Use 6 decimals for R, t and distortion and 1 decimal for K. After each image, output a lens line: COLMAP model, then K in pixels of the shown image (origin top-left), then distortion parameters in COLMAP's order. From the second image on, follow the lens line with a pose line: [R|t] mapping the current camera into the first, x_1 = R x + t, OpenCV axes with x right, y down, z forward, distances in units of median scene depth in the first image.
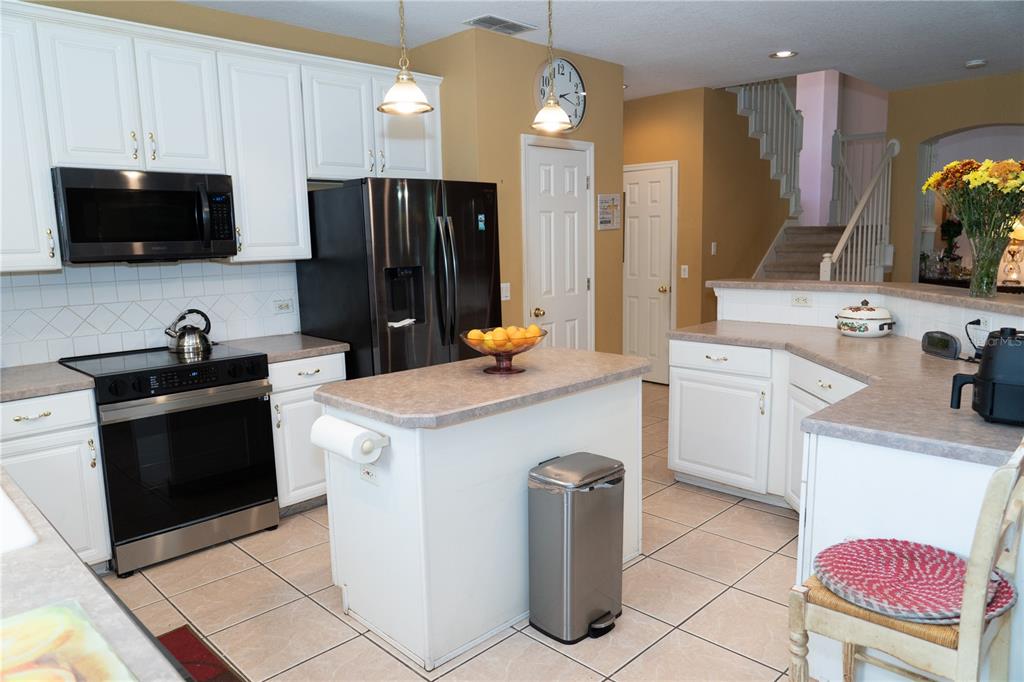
lens RADIAL K [[709.8, 0, 512.9], [0, 709.8, 341.6], [0, 0, 1]] dist [-0.021643, 0.003863]
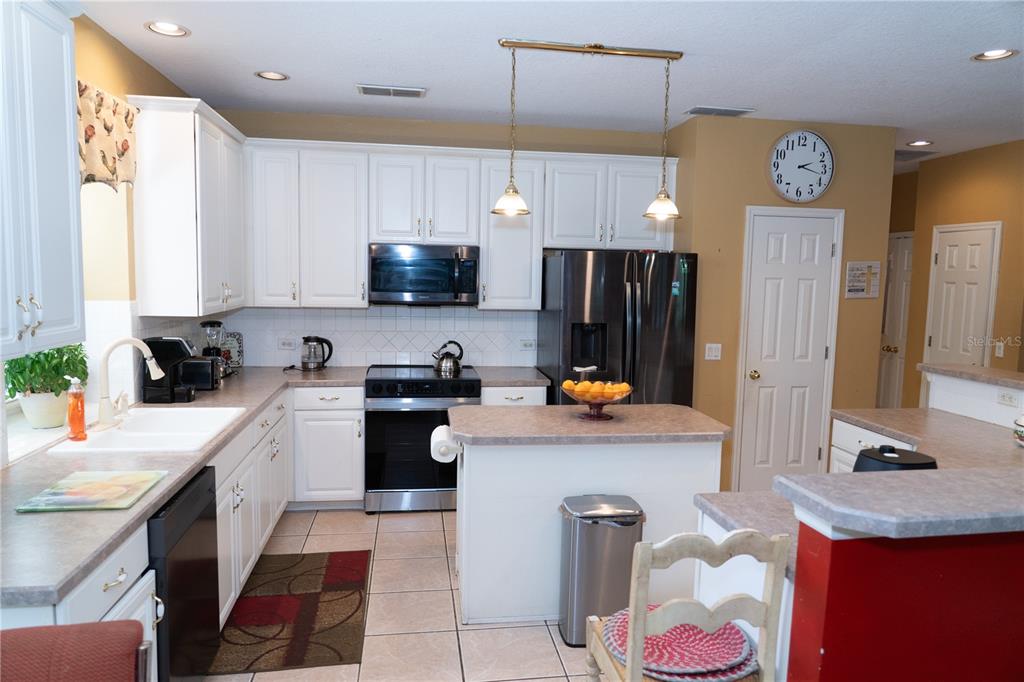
lens RADIAL K [[709.8, 0, 515.0], [0, 709.8, 341.5], [0, 0, 1]] dist [-0.021643, 0.003863]
pose [[0.798136, 0.096044, -0.594773, 0.473163], [-0.124784, 0.992158, -0.007235, -0.049349], [0.589414, 0.079993, 0.803861, -0.049823]]
